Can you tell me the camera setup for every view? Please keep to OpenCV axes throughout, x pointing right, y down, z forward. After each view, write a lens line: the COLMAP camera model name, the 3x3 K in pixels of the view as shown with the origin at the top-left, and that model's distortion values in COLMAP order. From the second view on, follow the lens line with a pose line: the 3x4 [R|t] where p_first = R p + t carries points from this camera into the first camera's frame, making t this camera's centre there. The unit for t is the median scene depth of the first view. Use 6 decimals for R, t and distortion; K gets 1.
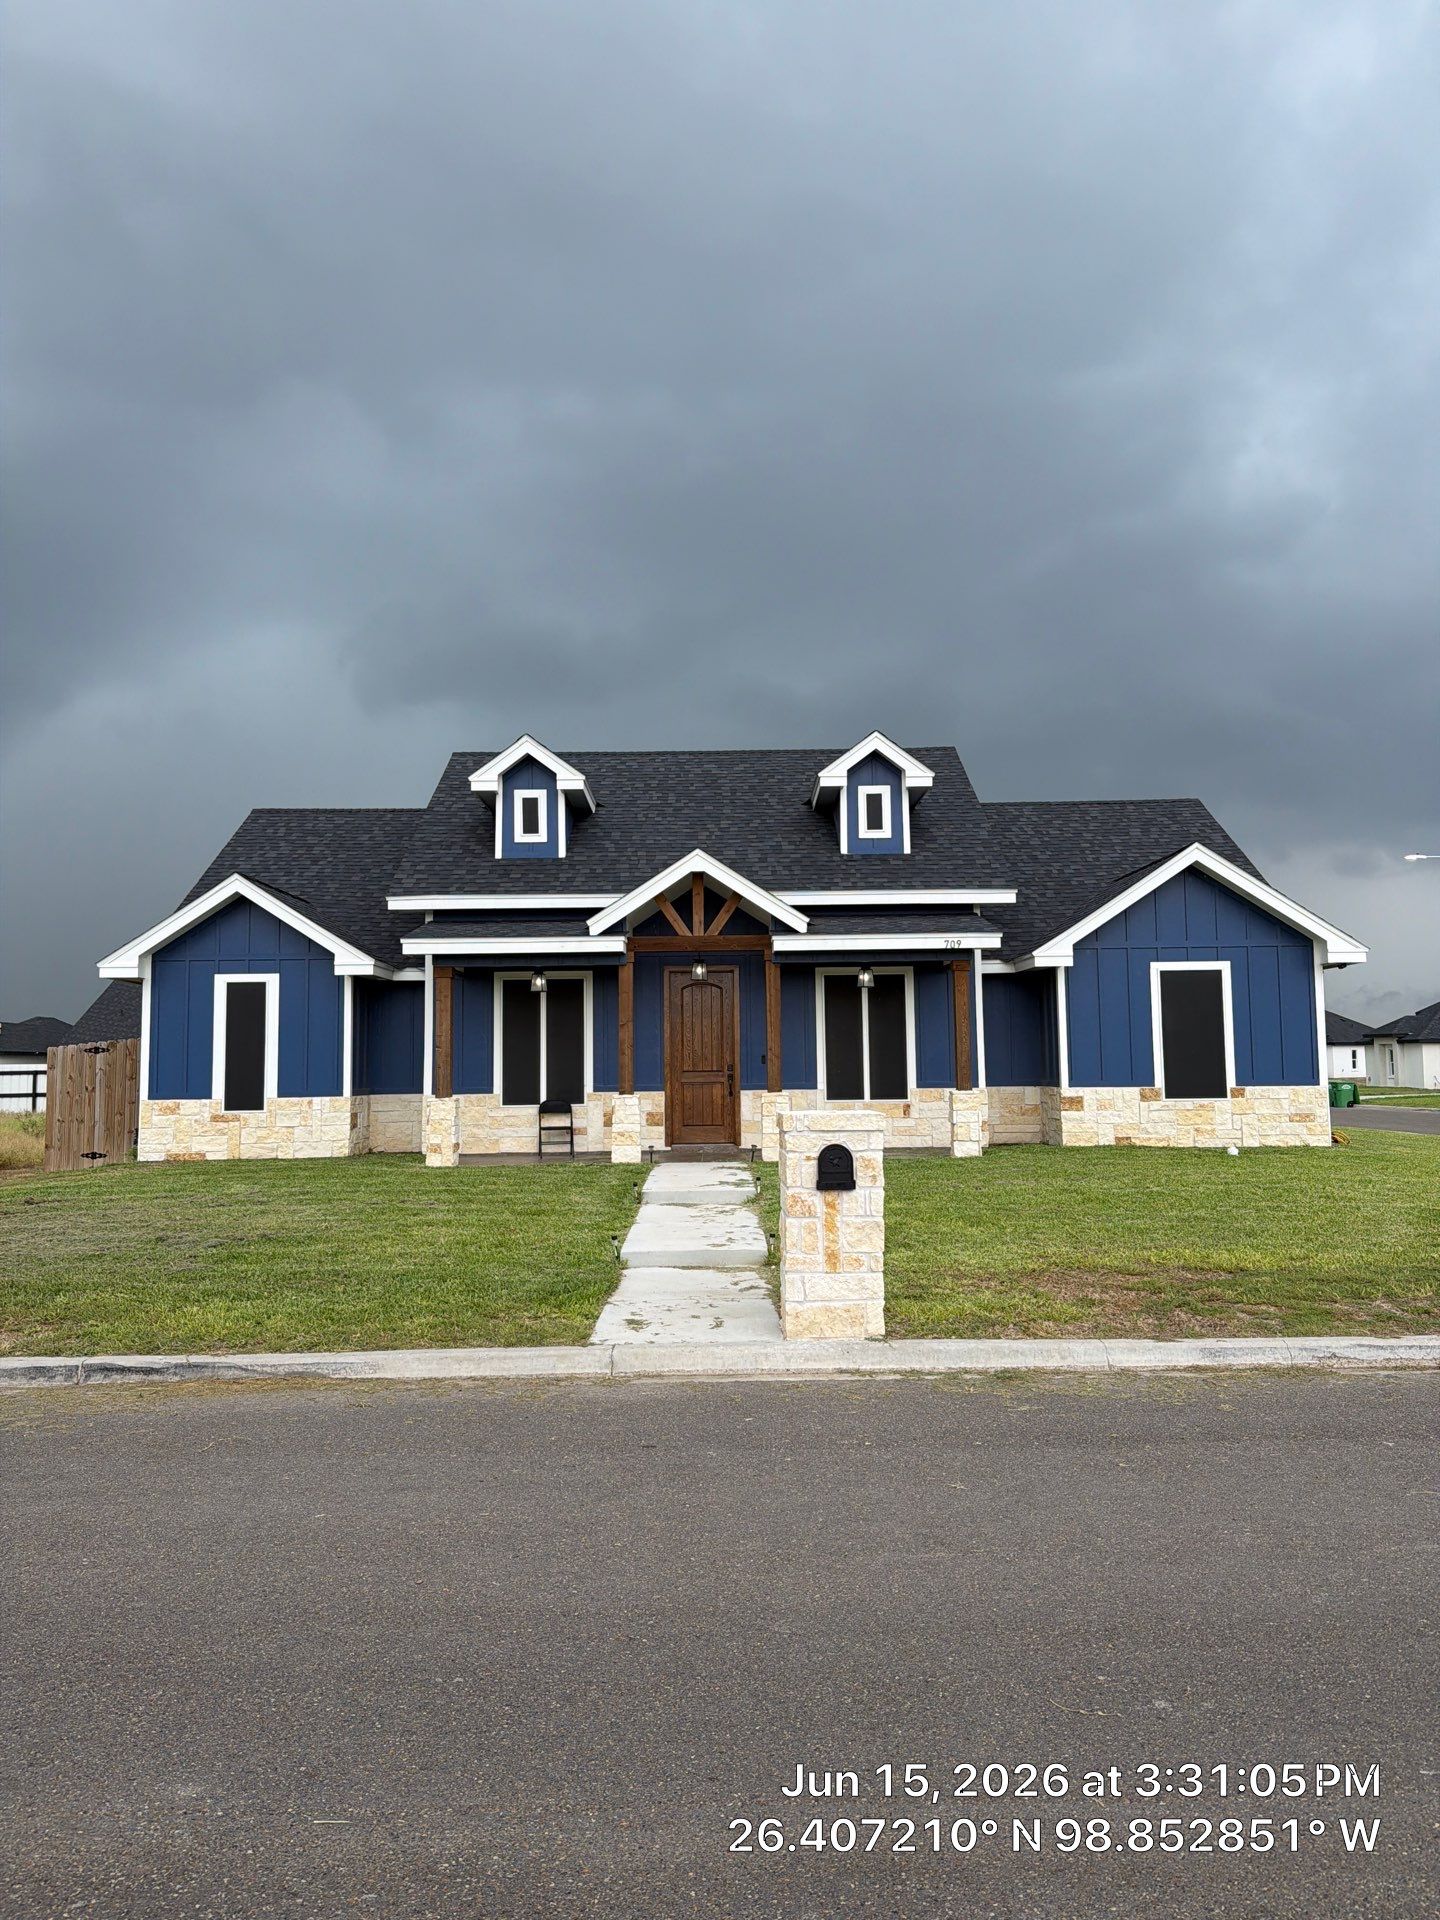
lens RADIAL K [[1369.9, 0, 743.8], [0, 1369.9, 959.5], [0, 0, 1]] dist [0.091916, -0.106117]
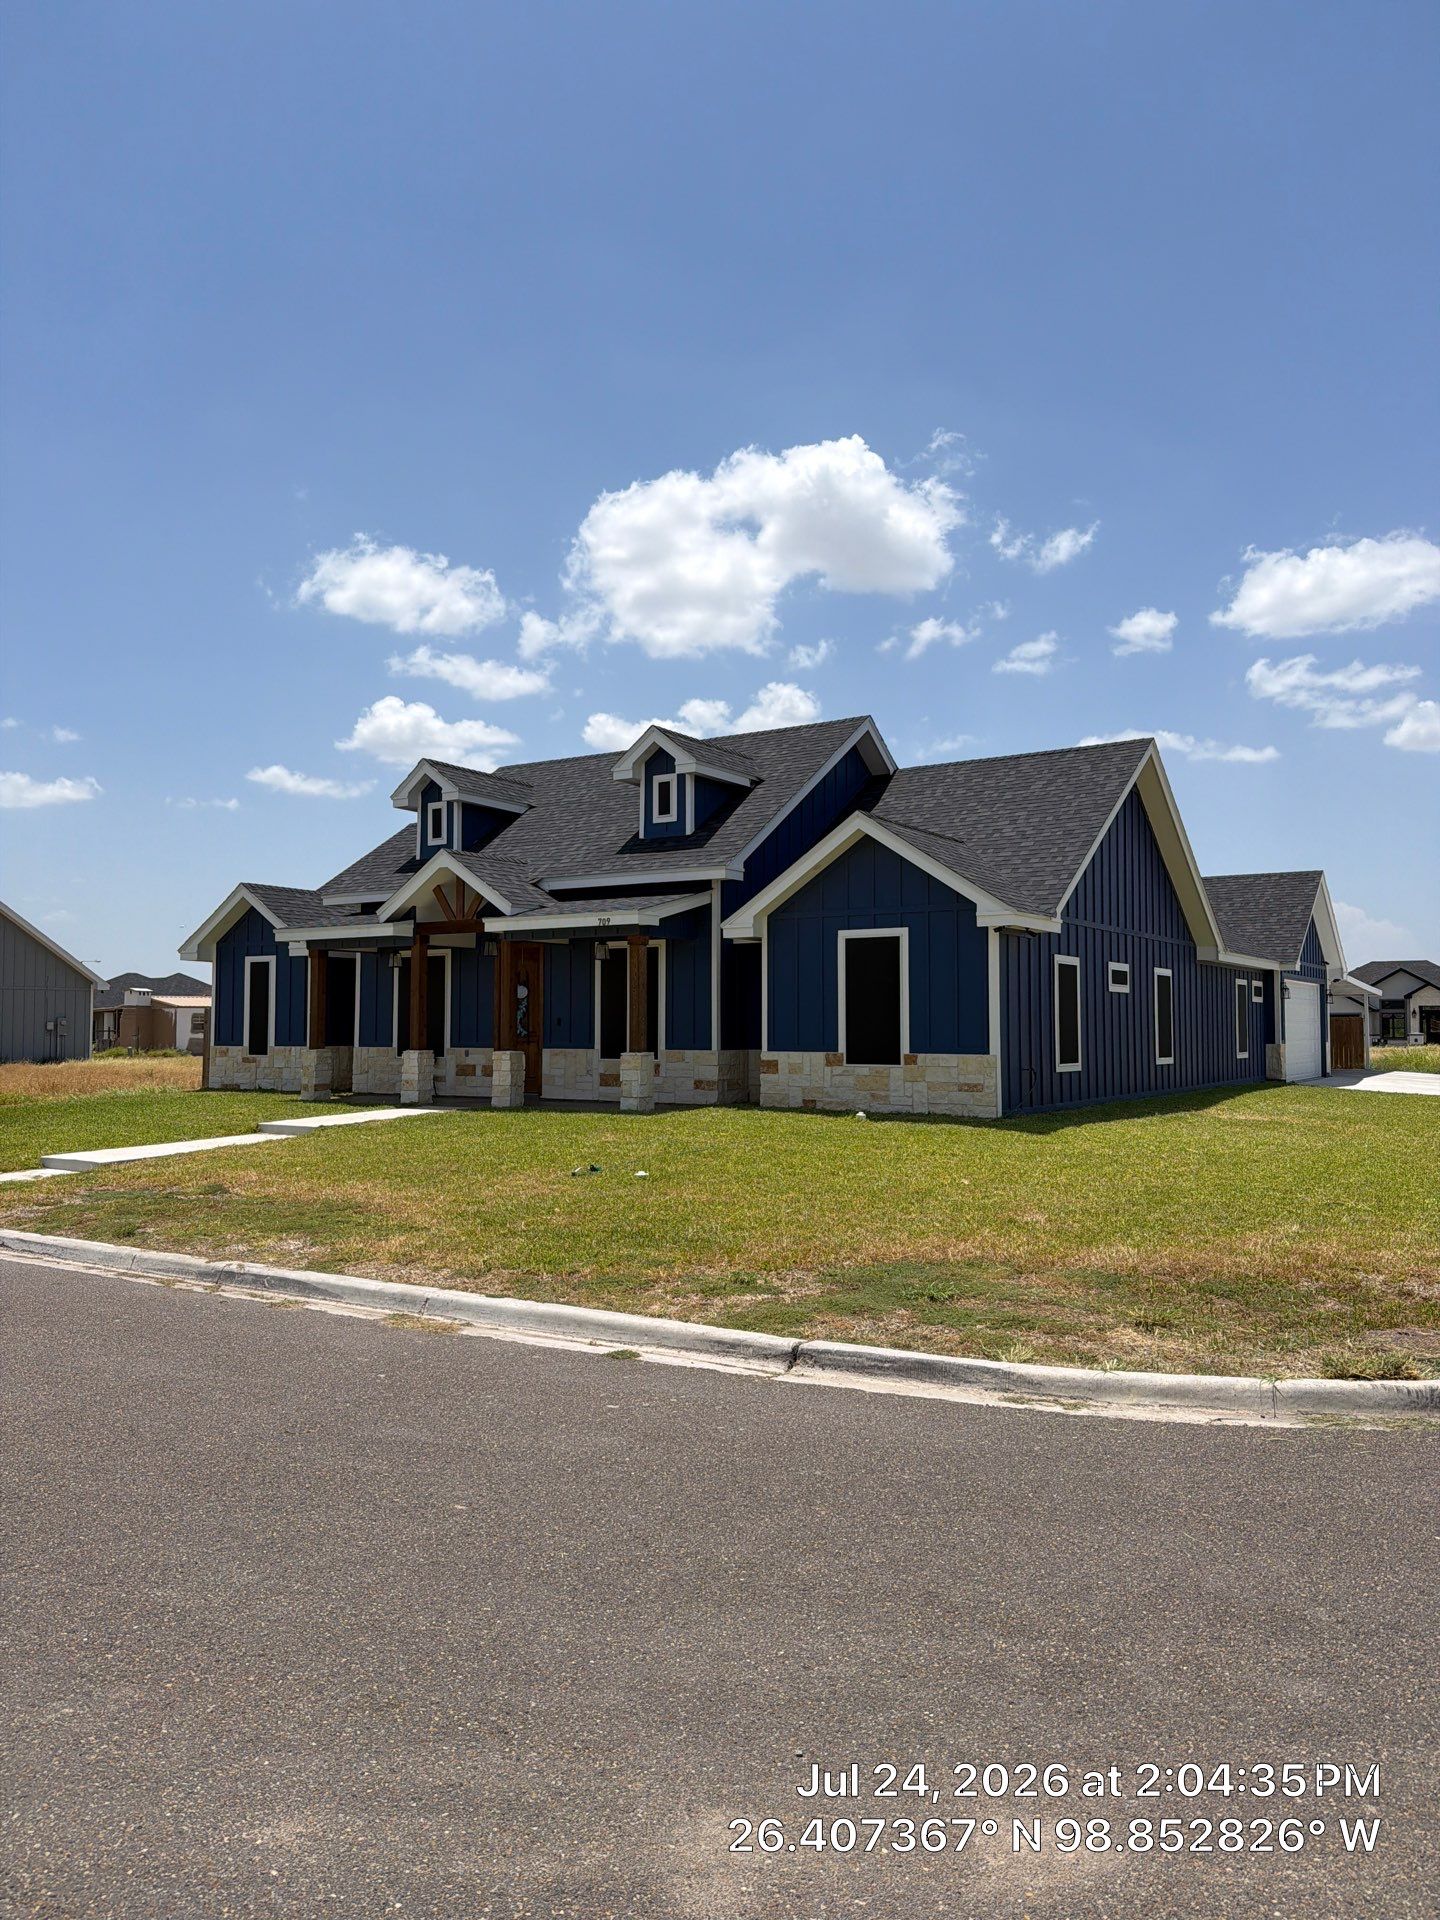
lens RADIAL K [[1369.9, 0, 743.8], [0, 1369.9, 959.5], [0, 0, 1]] dist [0.091916, -0.106117]
pose [[0.838763, -0.014549, -0.544303, 0.793121], [0.035787, 0.998955, 0.028445, -0.007992], [0.543320, -0.043337, 0.838407, 0.113191]]
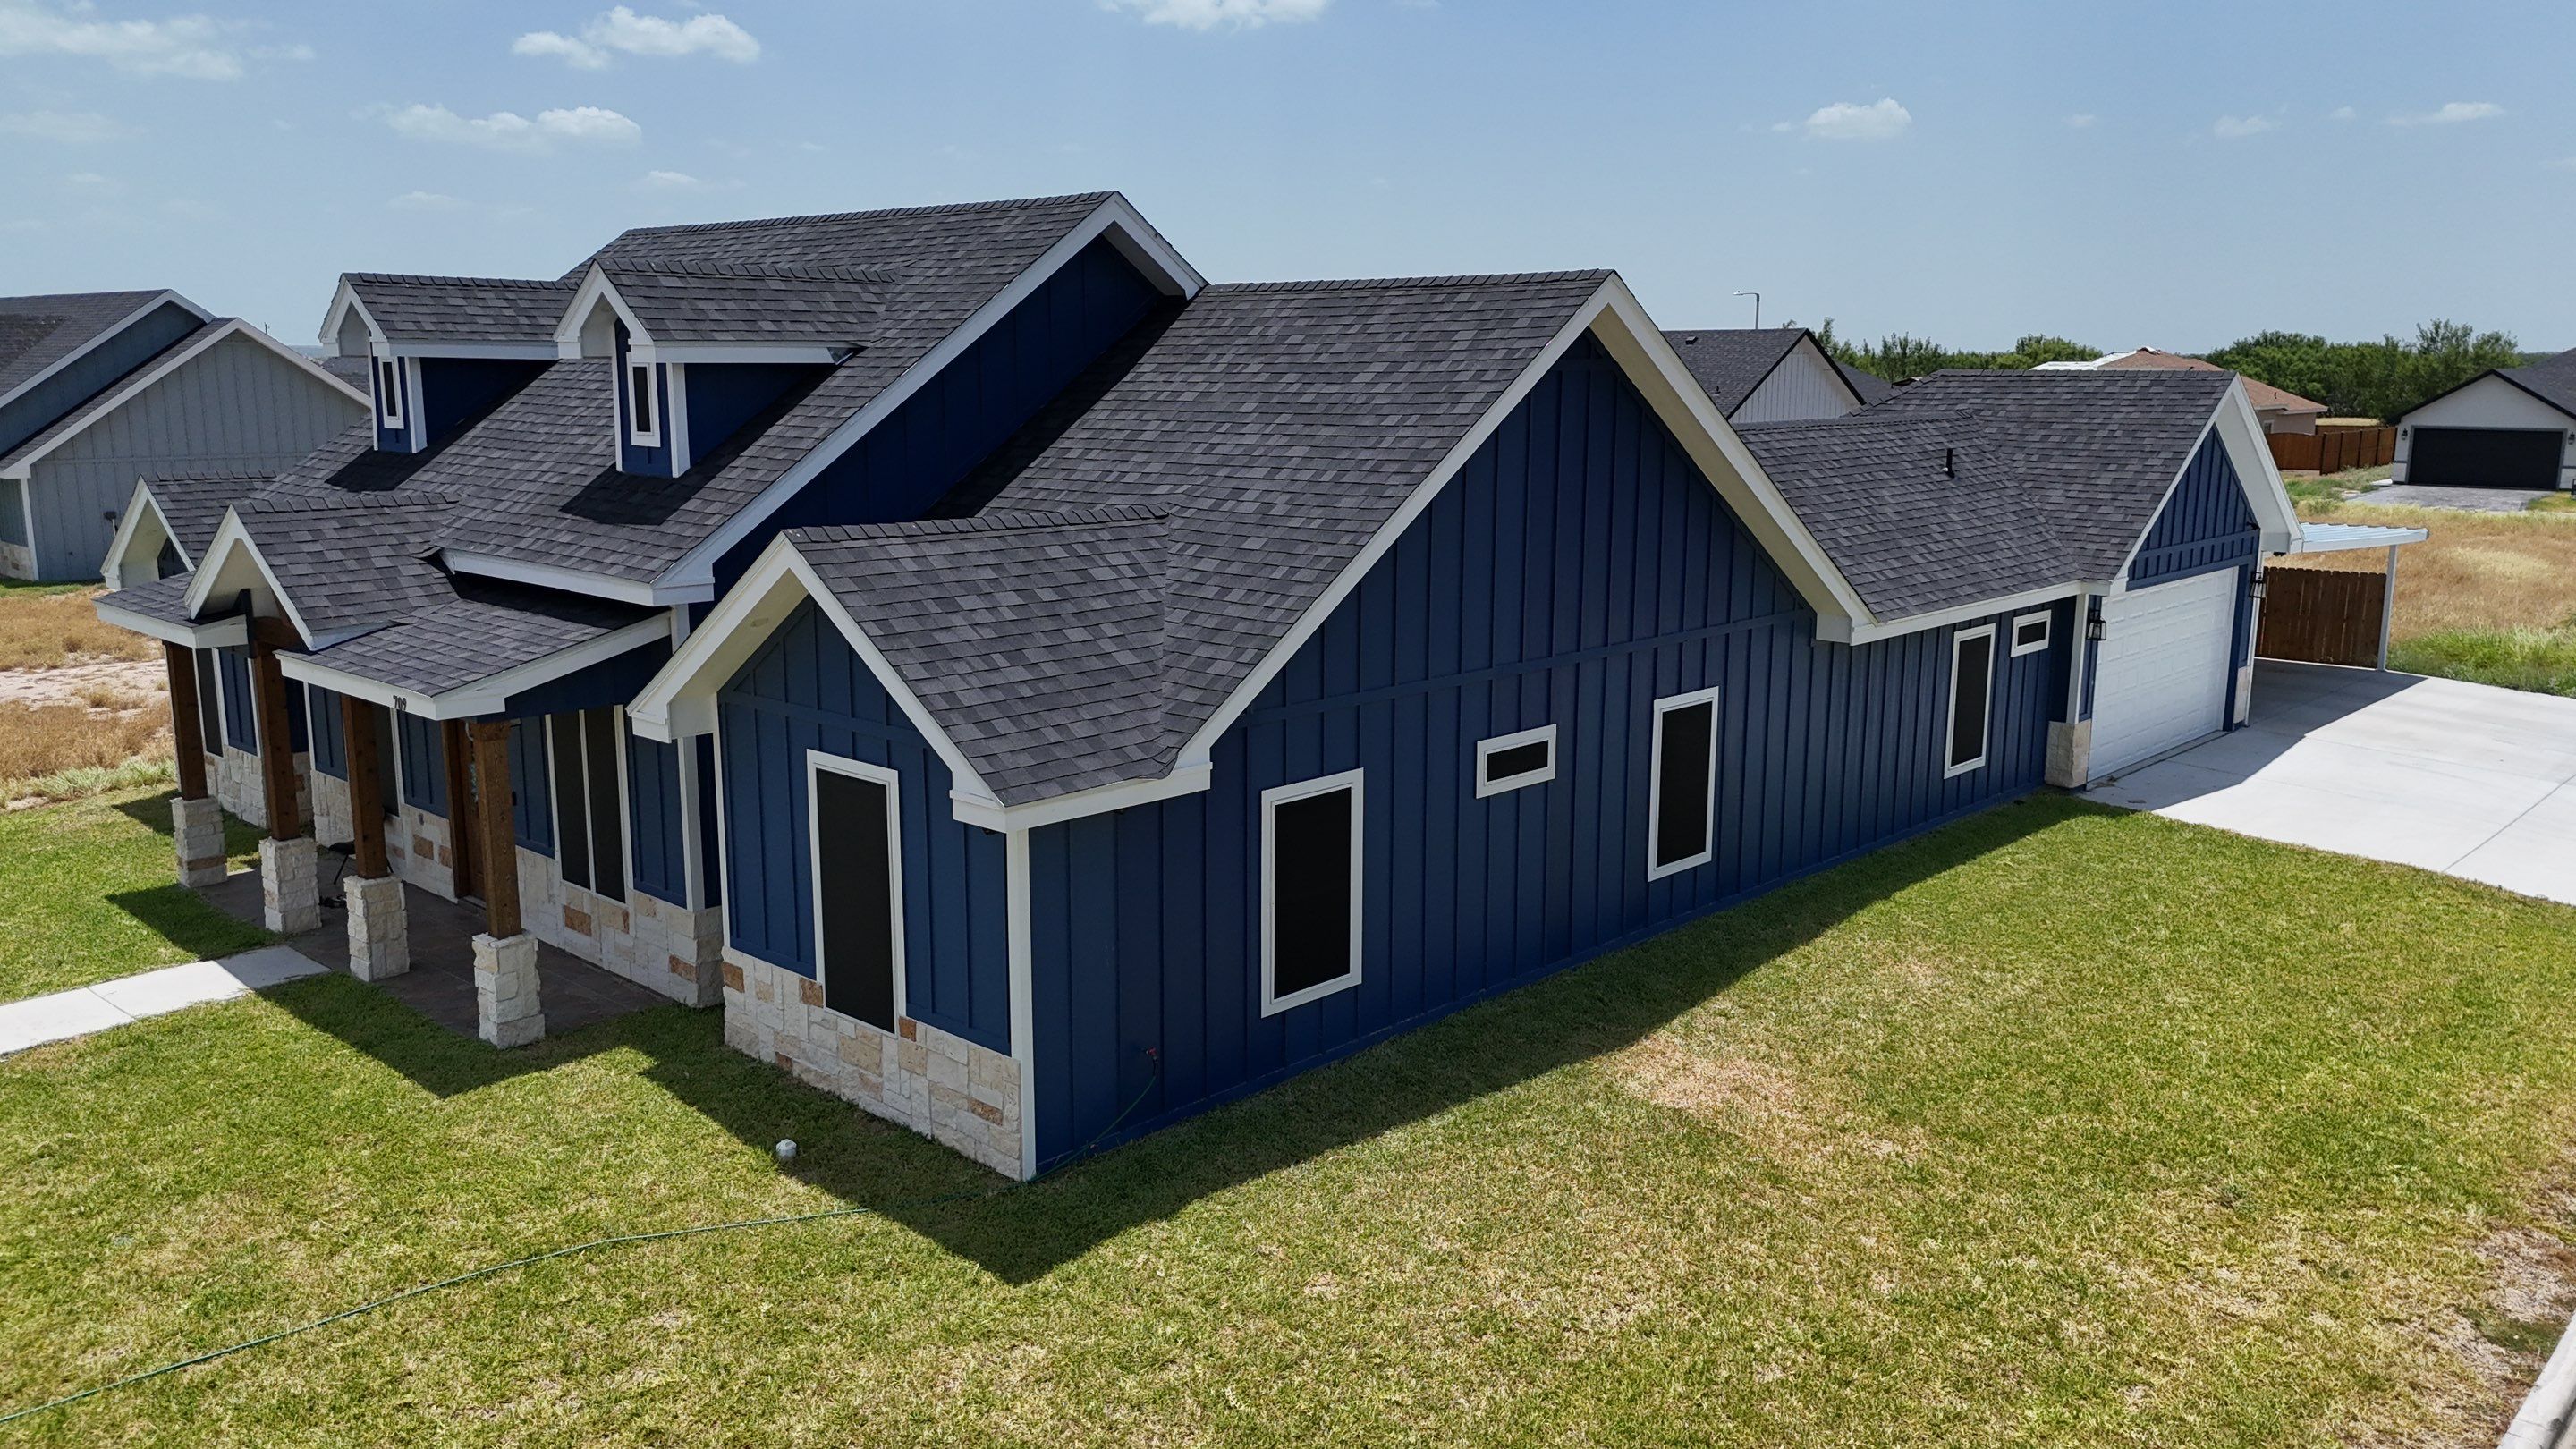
lens RADIAL K [[1926.1, 0, 1312.6], [0, 1926.1, 720.7], [0, 0, 1]] dist [0.074527, 0.000313]
pose [[0.723890, 0.144022, -0.674716, 0.919616], [0.046631, 0.965518, 0.256125, -0.184298], [0.688338, -0.216869, 0.692213, 0.640124]]
